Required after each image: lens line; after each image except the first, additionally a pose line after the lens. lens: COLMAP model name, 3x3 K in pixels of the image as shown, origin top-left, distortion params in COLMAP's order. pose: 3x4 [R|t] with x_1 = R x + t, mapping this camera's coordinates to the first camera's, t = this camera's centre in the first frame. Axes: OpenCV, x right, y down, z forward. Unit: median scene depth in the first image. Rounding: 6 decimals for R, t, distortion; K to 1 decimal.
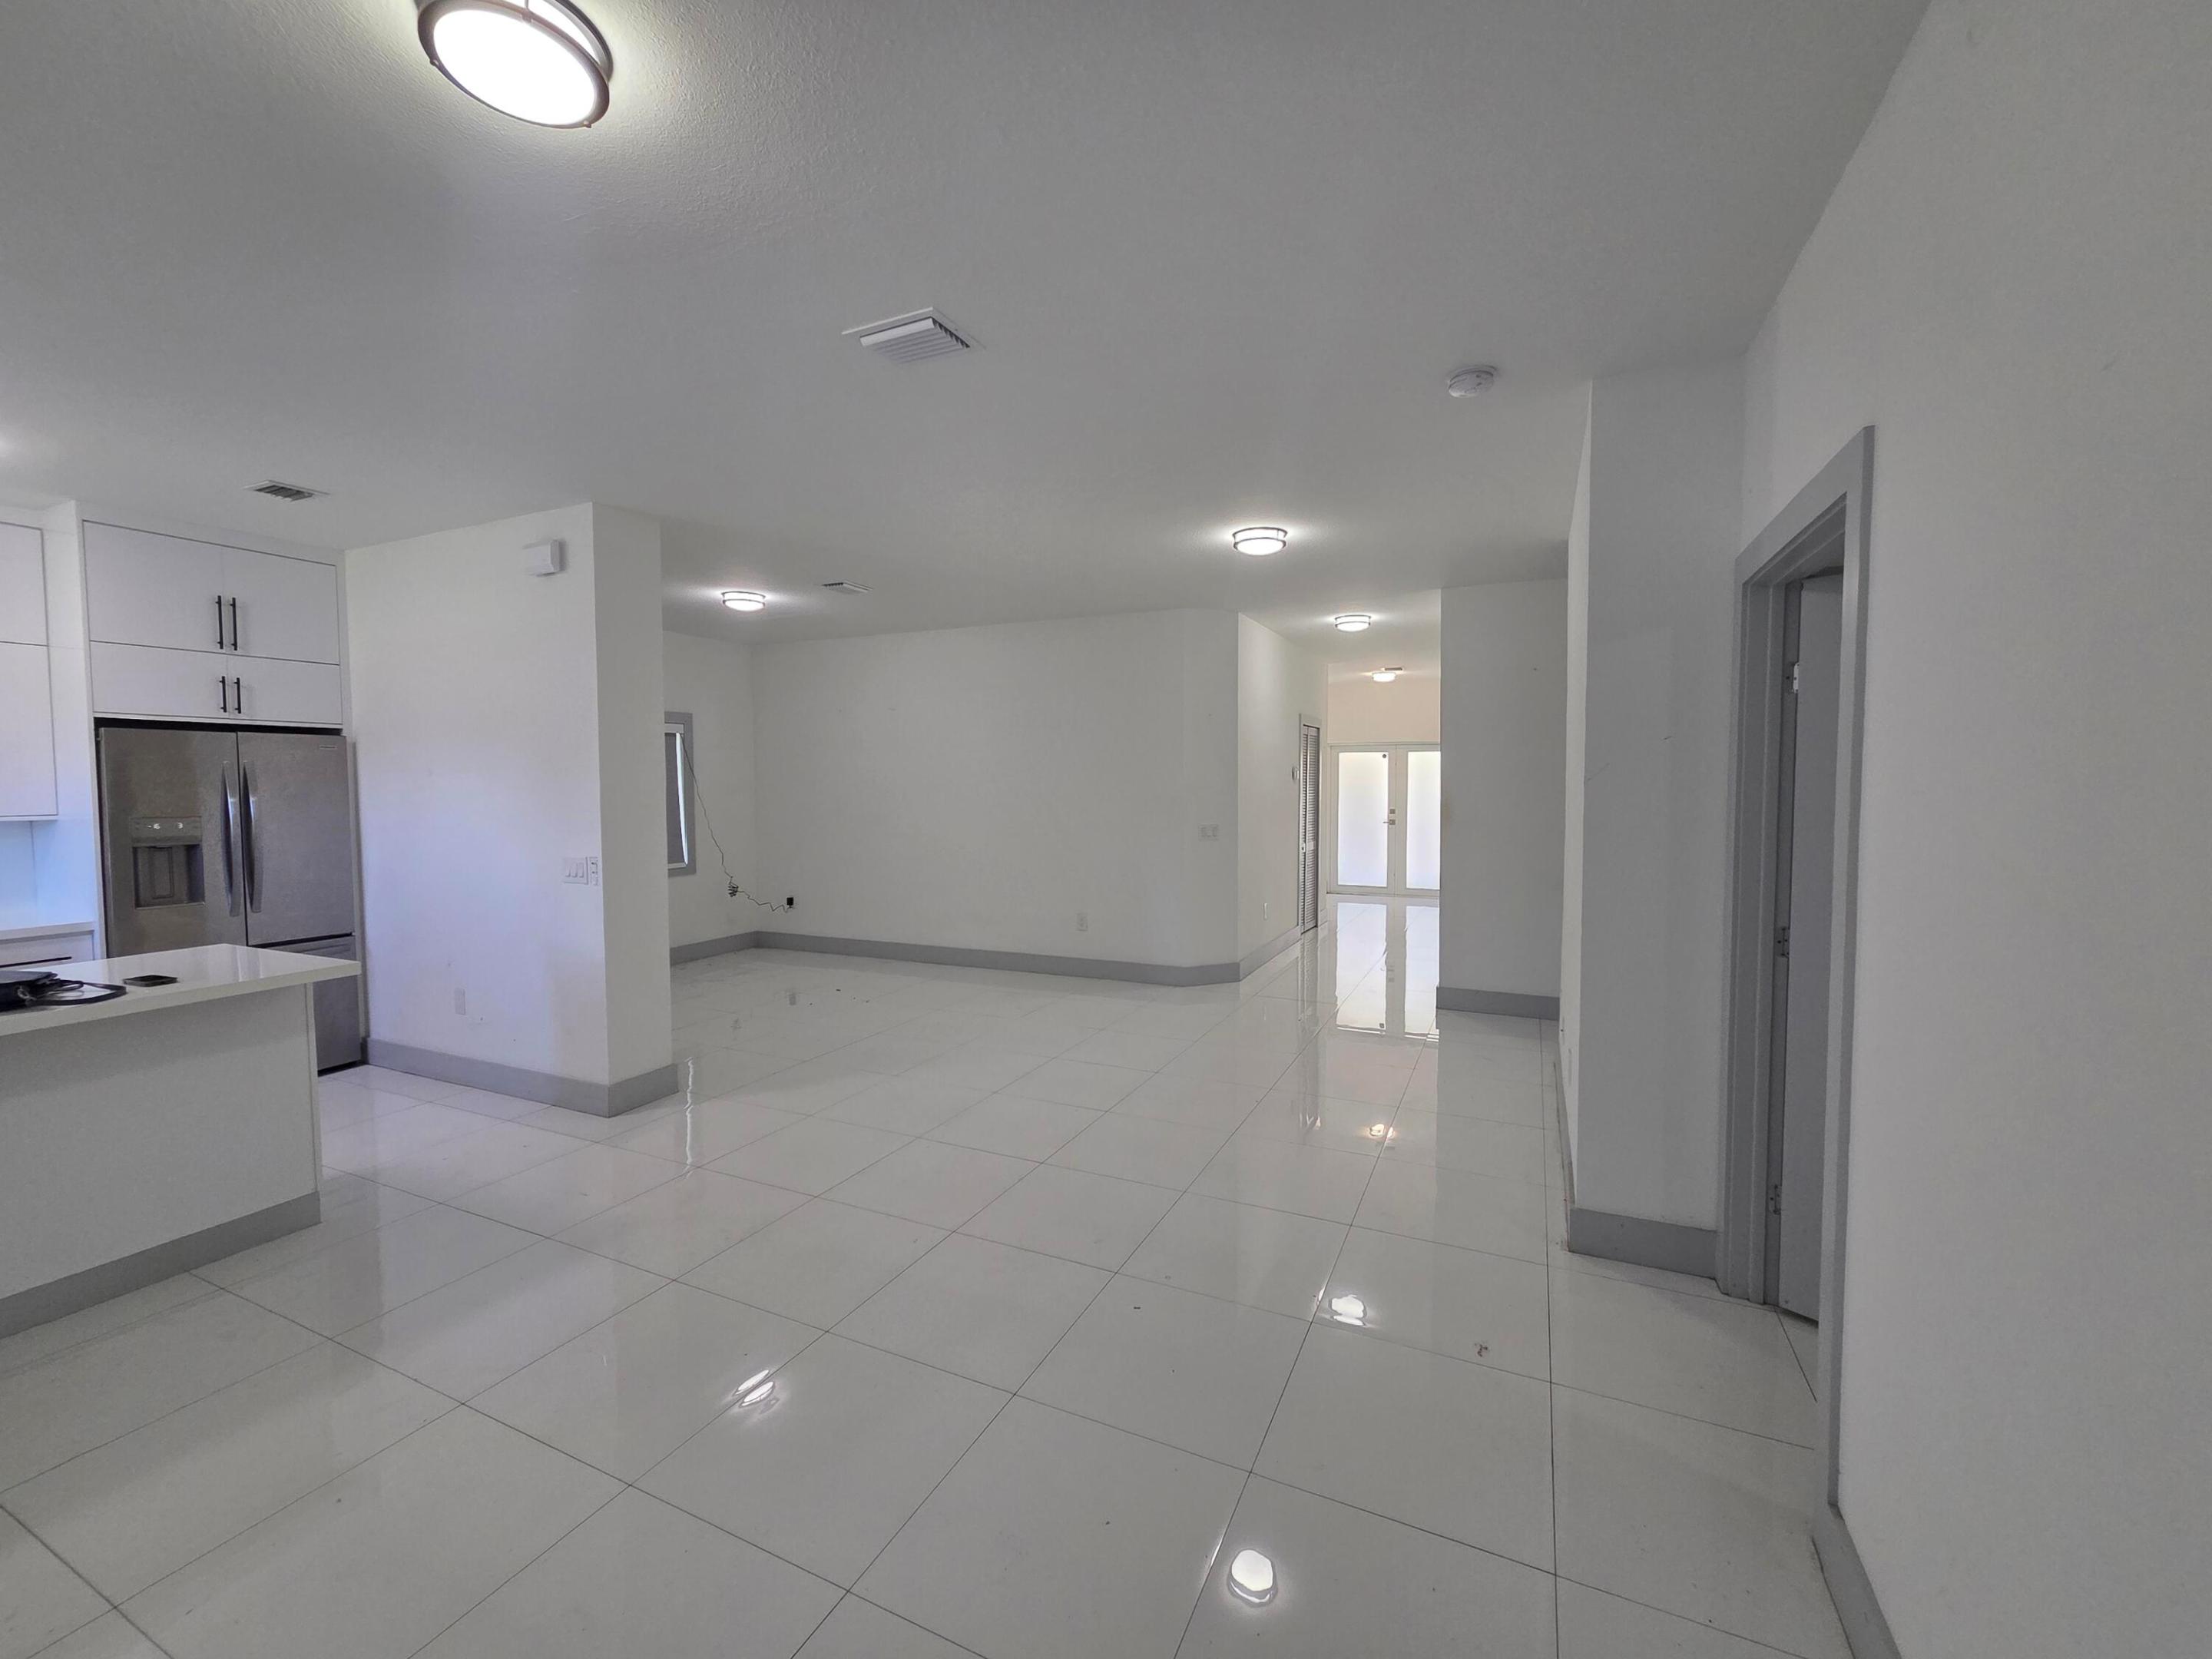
lens RADIAL K [[910.2, 0, 1108.9], [0, 910.2, 816.9], [0, 0, 1]] dist [0.003078, -0.000827]
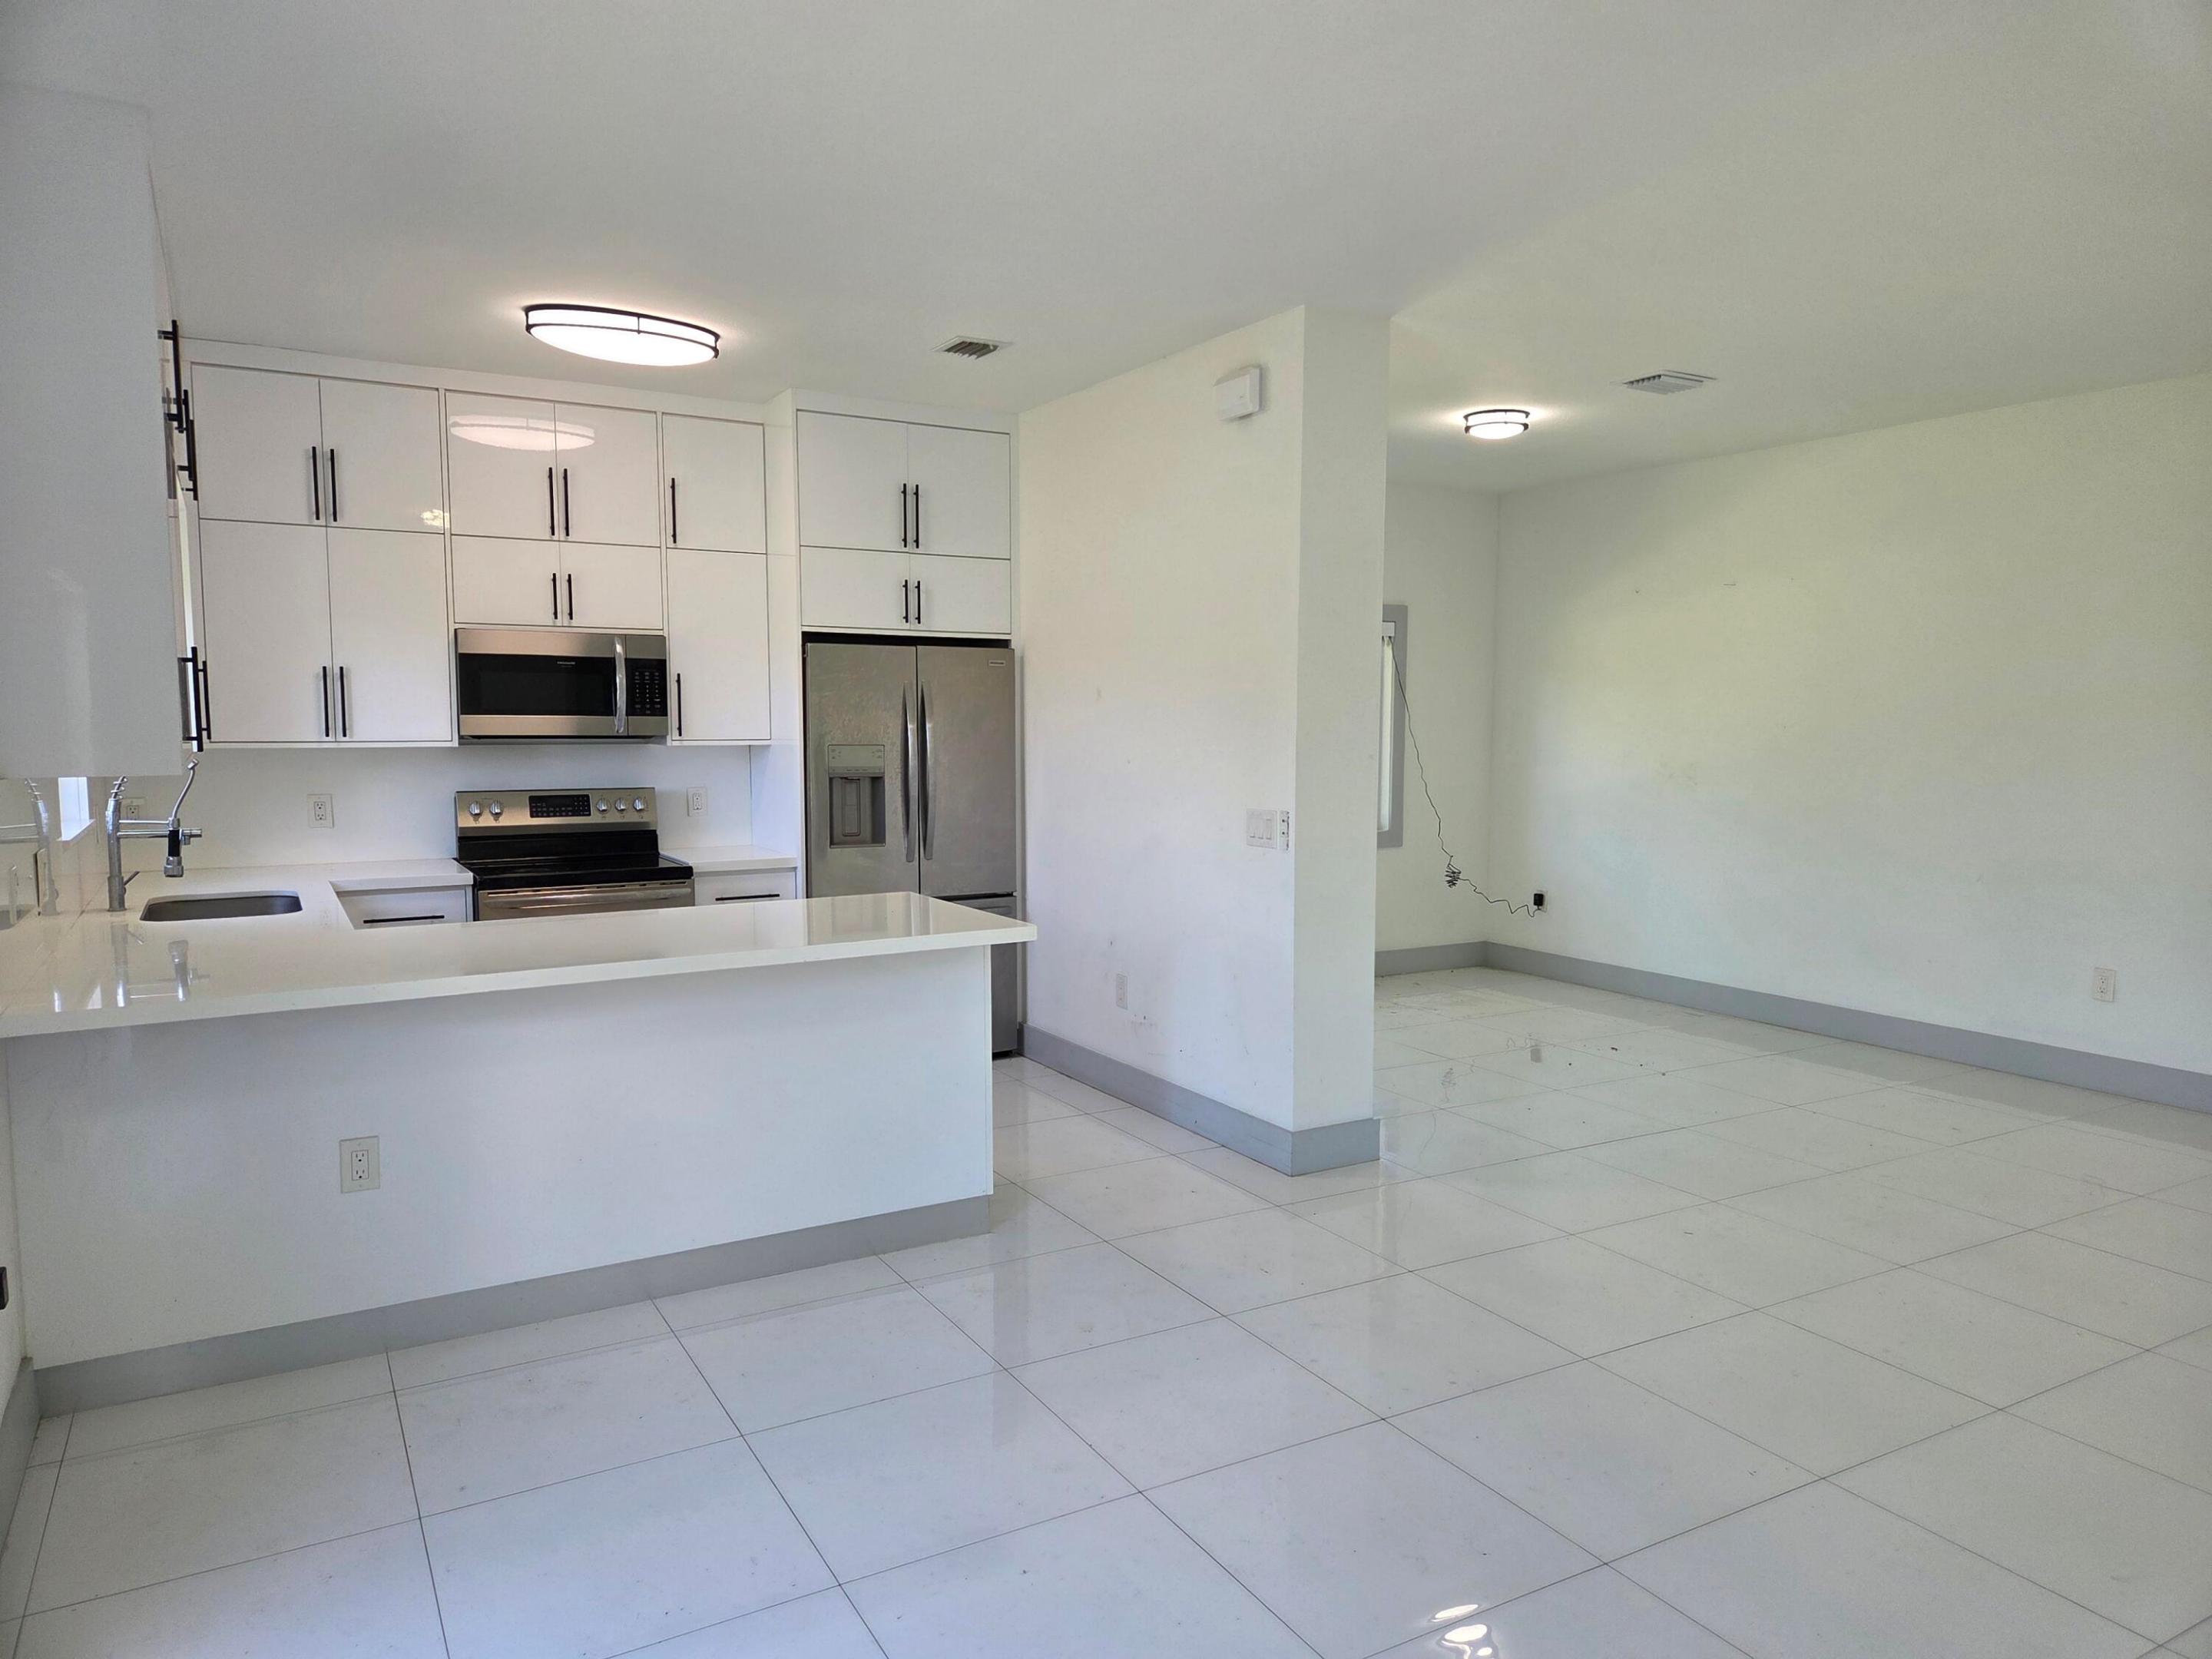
lens RADIAL K [[1478.4, 0, 1115.6], [0, 1478.4, 845.7], [0, 0, 1]] dist [0.069214, -0.057520]
pose [[0.820618, 0.061237, -0.568187, -0.011137], [-0.031817, 0.997596, 0.061564, 0.001669], [0.570591, -0.032442, 0.820593, -0.031546]]
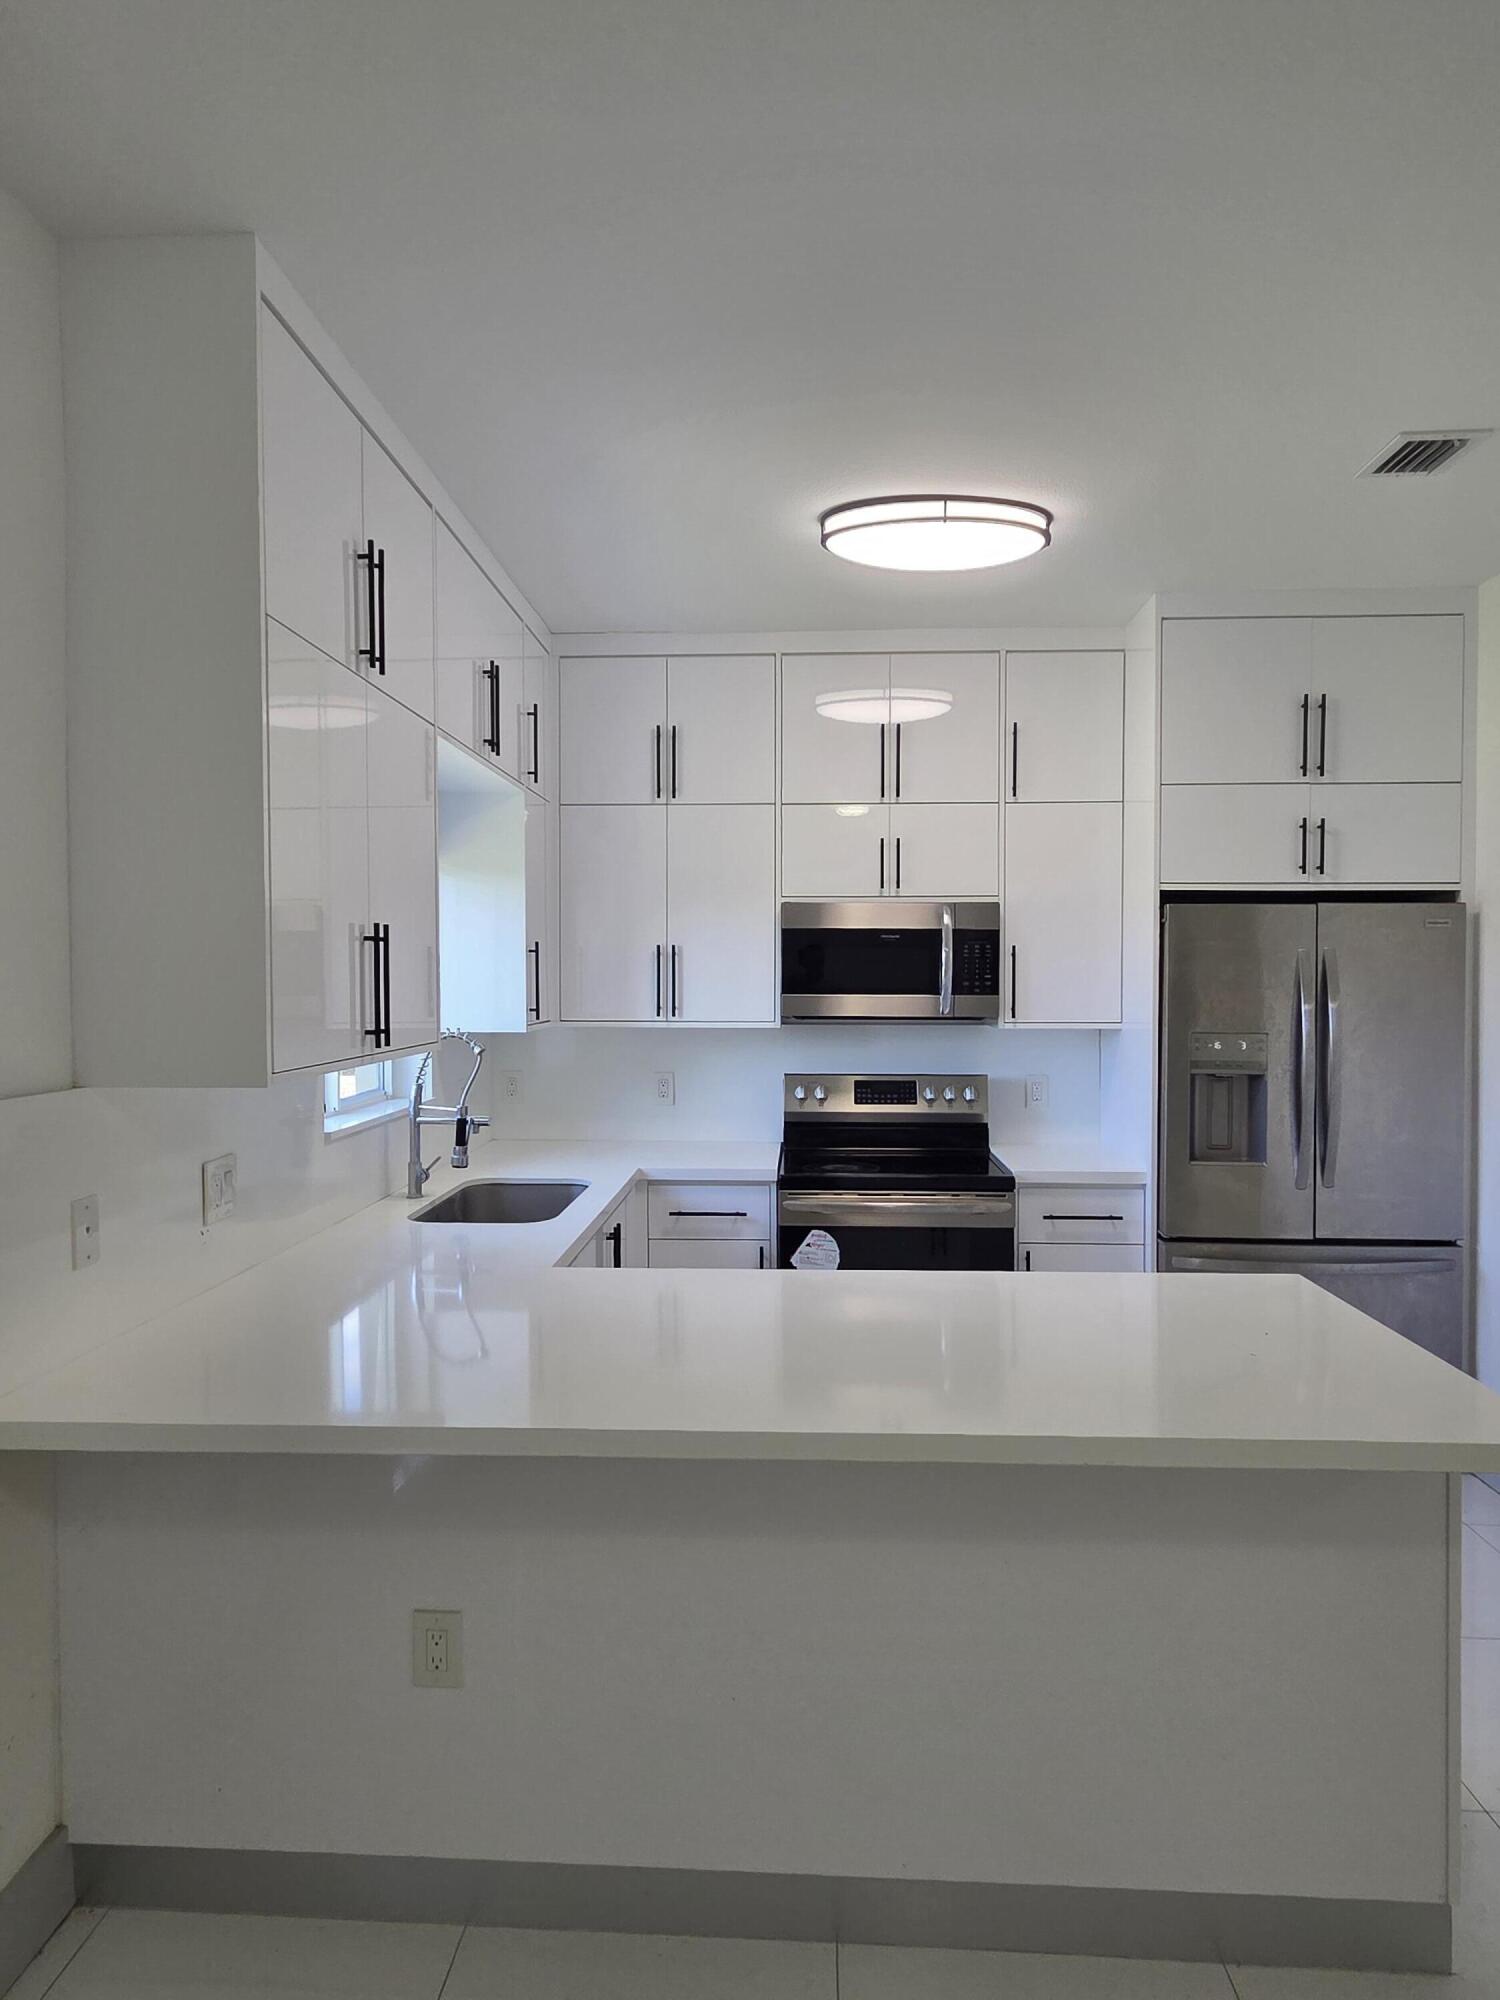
lens RADIAL K [[1195.5, 0, 746.5], [0, 1195.5, 1001.9], [0, 0, 1]] dist [0.006265, -0.001076]
pose [[0.378390, 0.027061, -0.925251, -0.340433], [-0.041219, 0.999074, 0.012364, -0.018312], [0.924728, 0.033460, 0.379155, 0.324592]]
